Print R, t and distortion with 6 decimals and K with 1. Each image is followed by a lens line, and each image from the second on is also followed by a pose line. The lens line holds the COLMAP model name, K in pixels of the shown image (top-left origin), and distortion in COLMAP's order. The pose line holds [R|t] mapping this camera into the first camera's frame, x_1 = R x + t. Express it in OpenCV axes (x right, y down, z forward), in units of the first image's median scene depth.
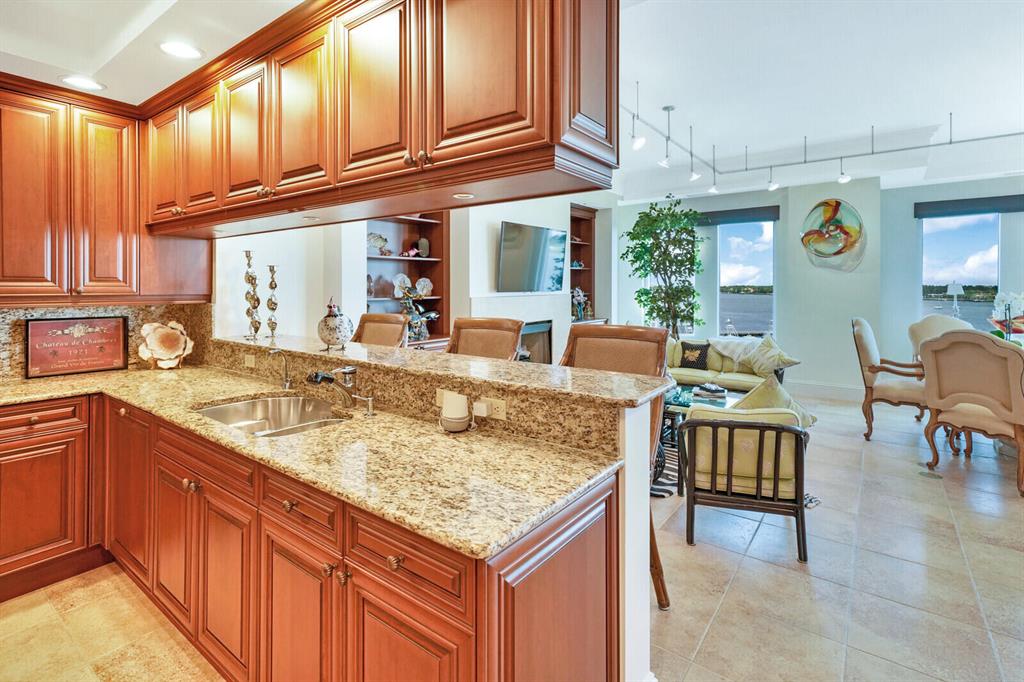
lens RADIAL K [[491.9, 0, 508.6], [0, 491.9, 282.9], [0, 0, 1]] dist [0.001742, 0.000817]
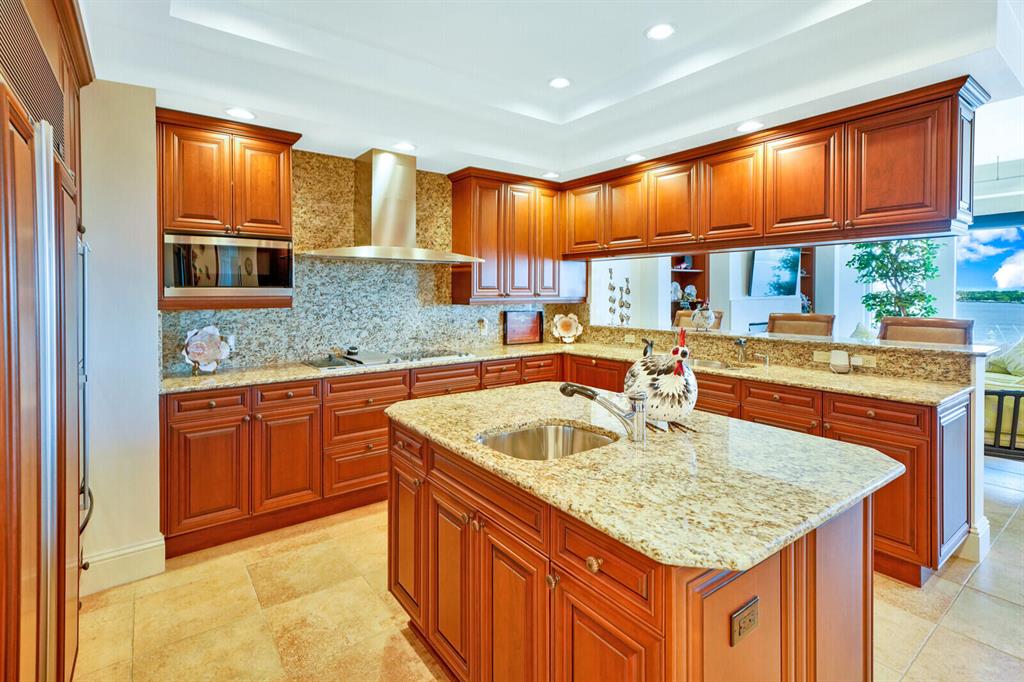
lens RADIAL K [[486.6, 0, 508.9], [0, 486.6, 293.6], [0, 0, 1]] dist [0.003699, 0.001228]
pose [[0.959125, -0.001187, -0.282979, -0.427055], [0.003823, 0.999954, 0.008761, -0.001454], [0.282956, -0.009485, 0.959086, -0.571142]]
